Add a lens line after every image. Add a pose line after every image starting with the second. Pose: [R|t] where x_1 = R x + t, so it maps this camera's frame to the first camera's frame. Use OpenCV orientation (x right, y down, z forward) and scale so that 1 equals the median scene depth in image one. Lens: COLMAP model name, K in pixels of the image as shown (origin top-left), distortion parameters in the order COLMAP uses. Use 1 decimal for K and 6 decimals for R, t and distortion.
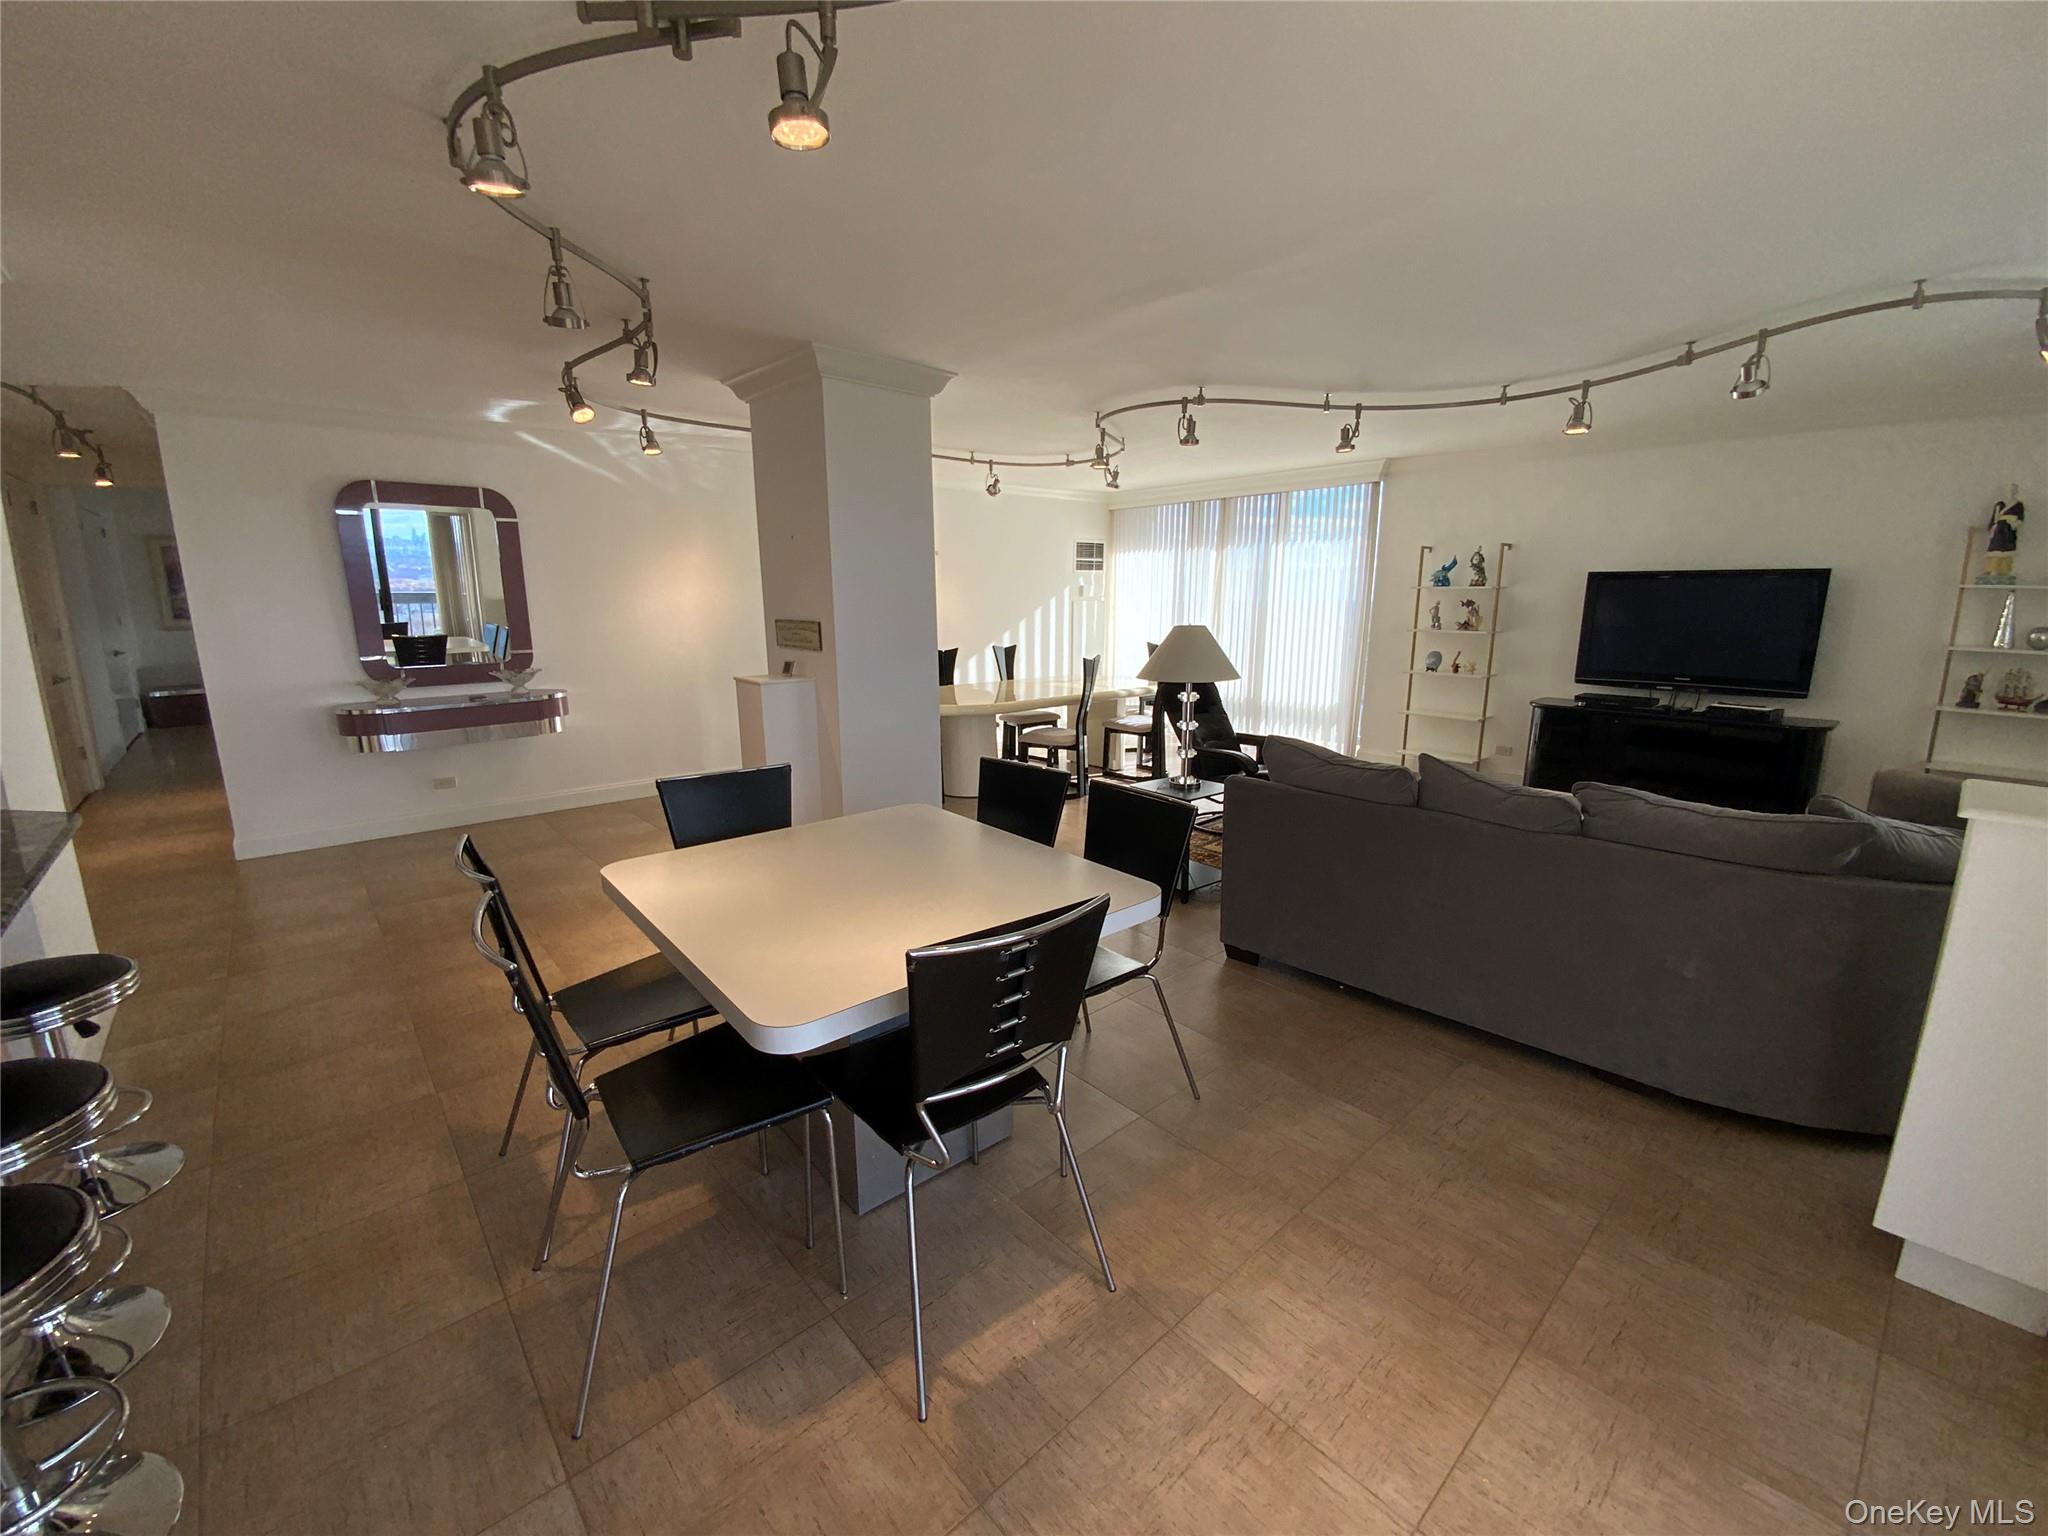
lens RADIAL K [[820.9, 0, 1024.0], [0, 820.9, 768.0], [0, 0, 1]] dist [0.001101, -0.009916]
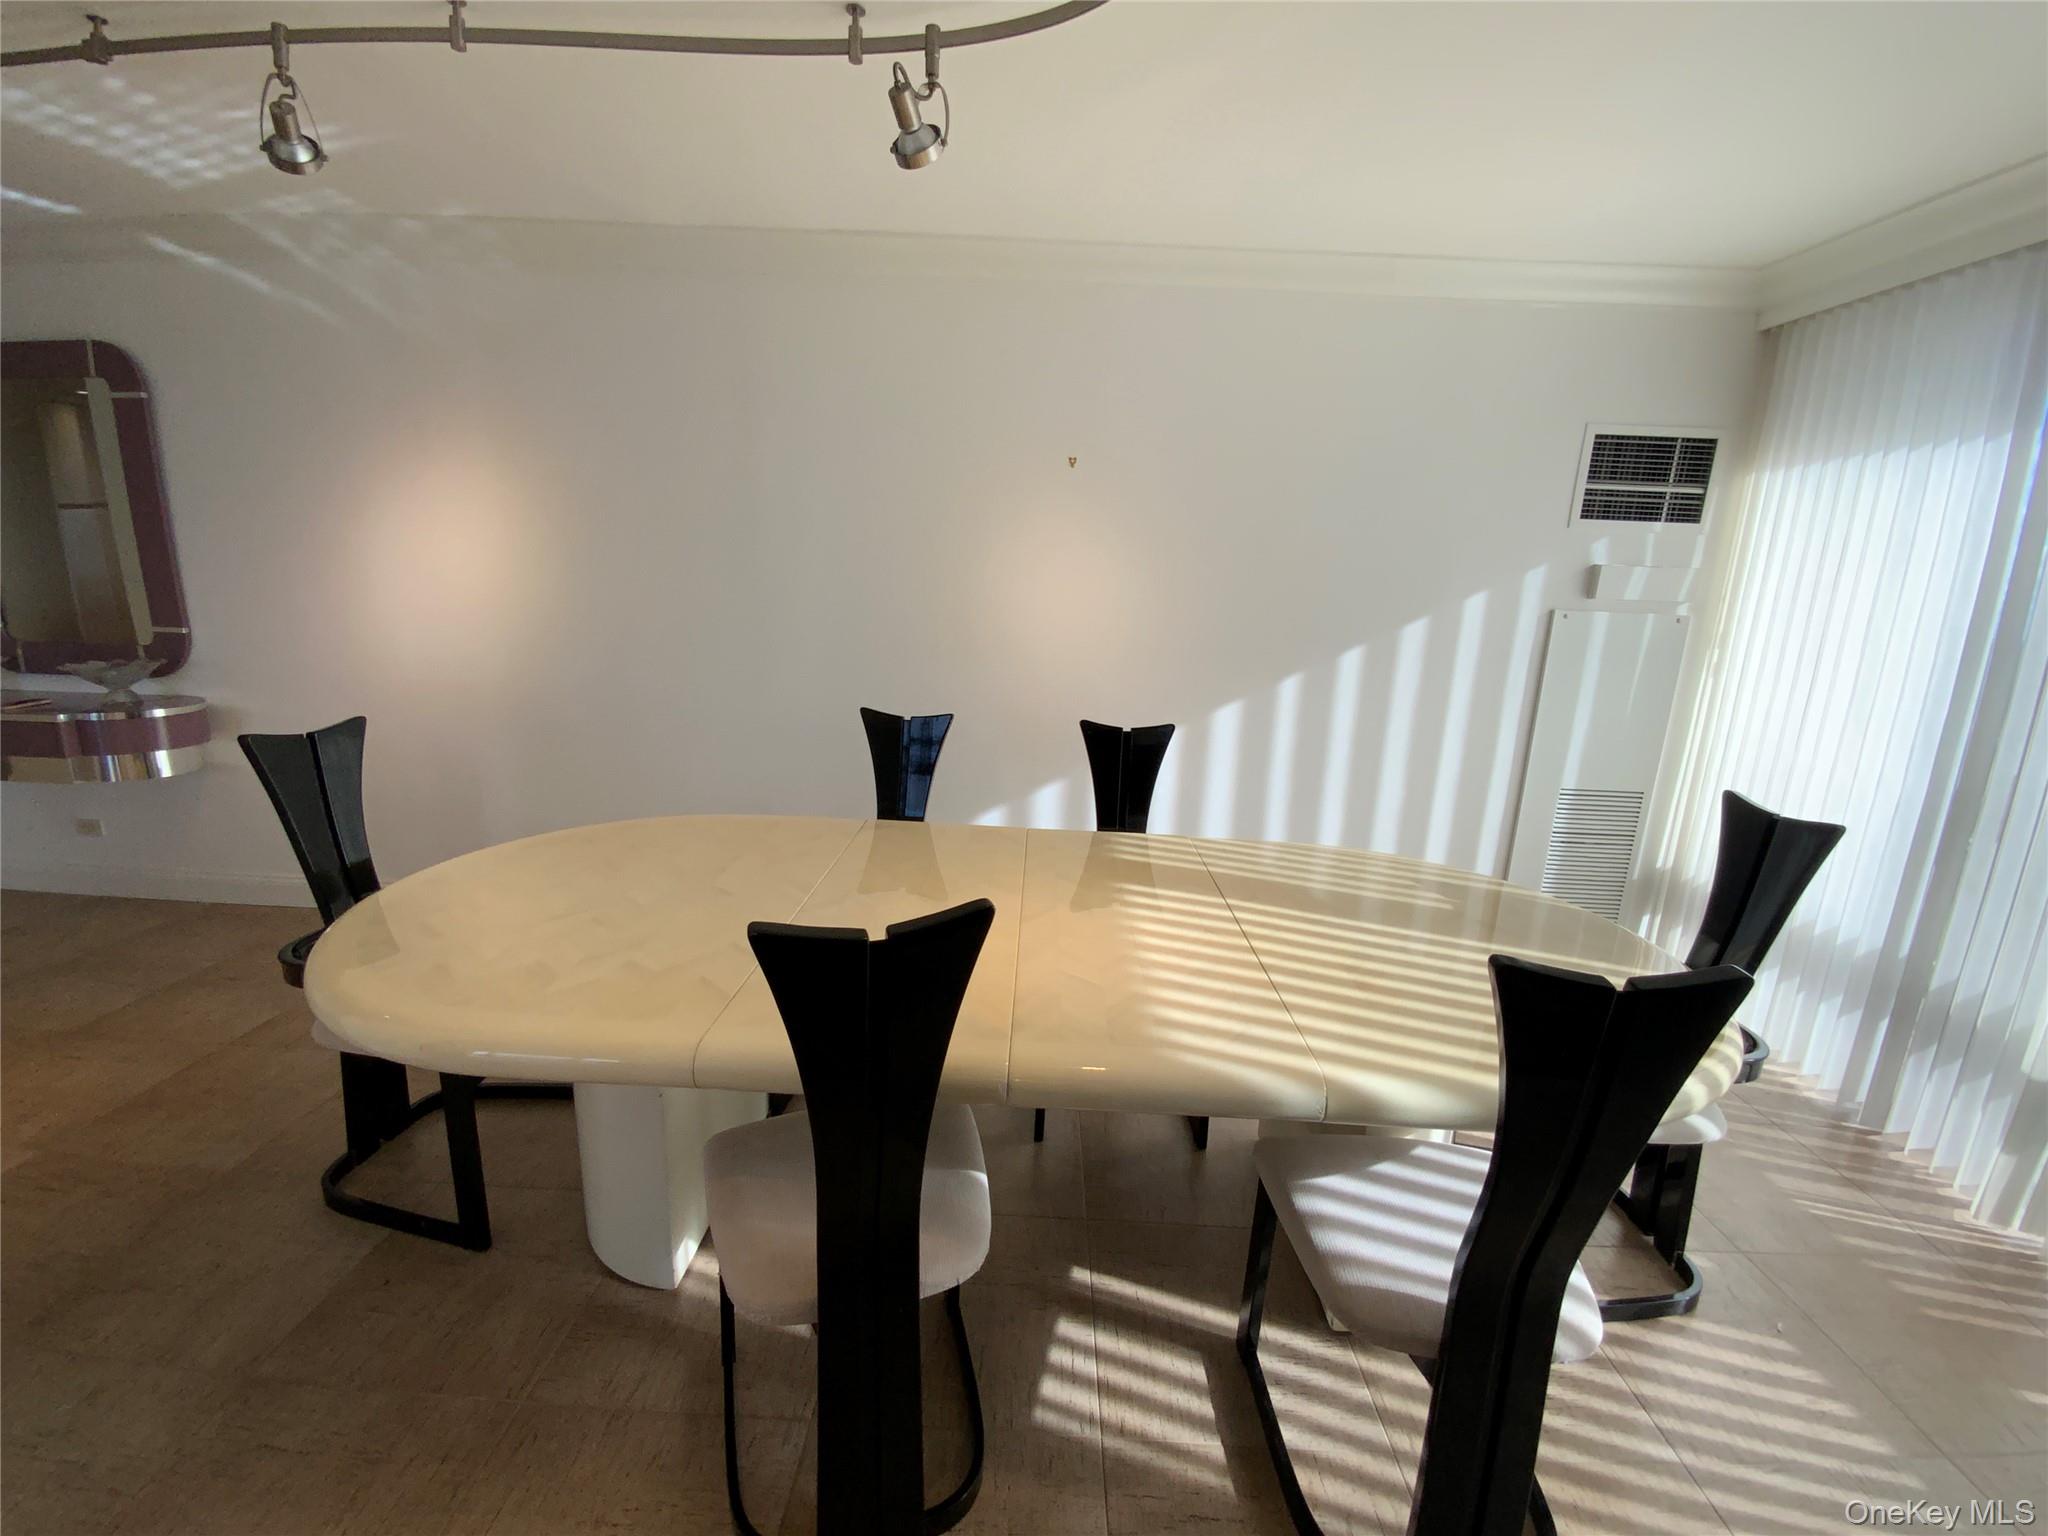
lens RADIAL K [[820.9, 0, 1024.0], [0, 820.9, 768.0], [0, 0, 1]] dist [0.001101, -0.009916]
pose [[0.729711, 0.182269, -0.659014, 0.227664], [-0.182152, 0.980806, 0.069576, -0.199223], [0.659046, 0.069270, 0.748905, 0.988463]]
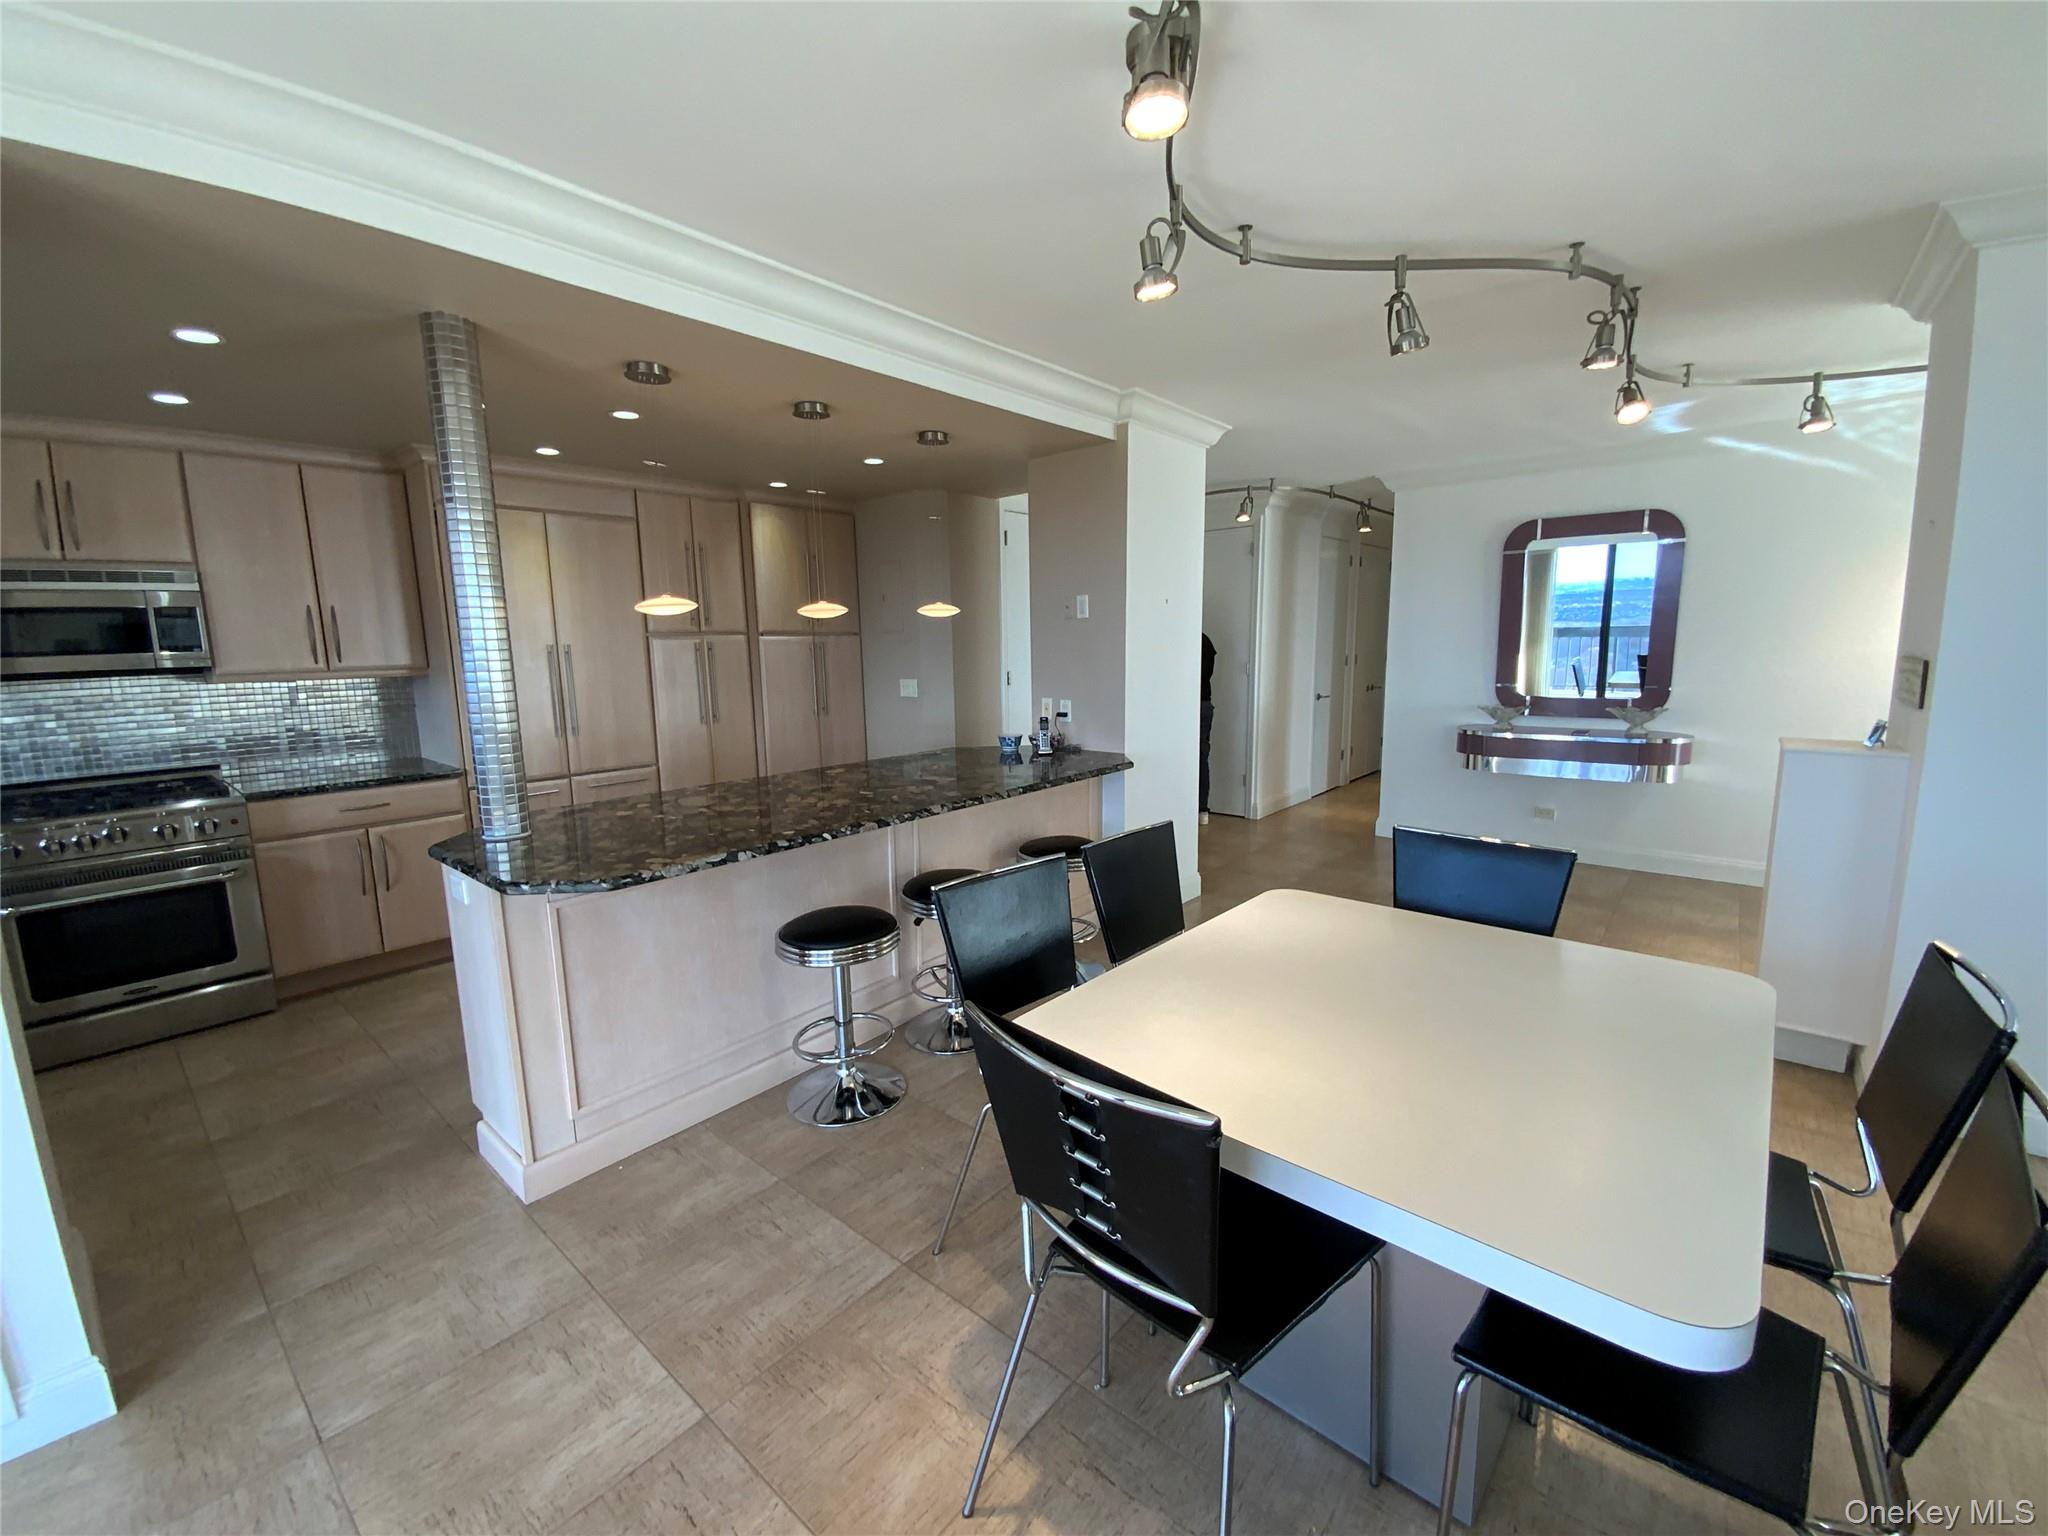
lens RADIAL K [[820.9, 0, 1024.0], [0, 820.9, 768.0], [0, 0, 1]] dist [0.001101, -0.009916]
pose [[0.133614, 0.153924, -0.979007, 0.178468], [-0.186364, 0.974143, 0.127725, -0.043637], [0.973353, 0.165386, 0.158845, 0.207696]]
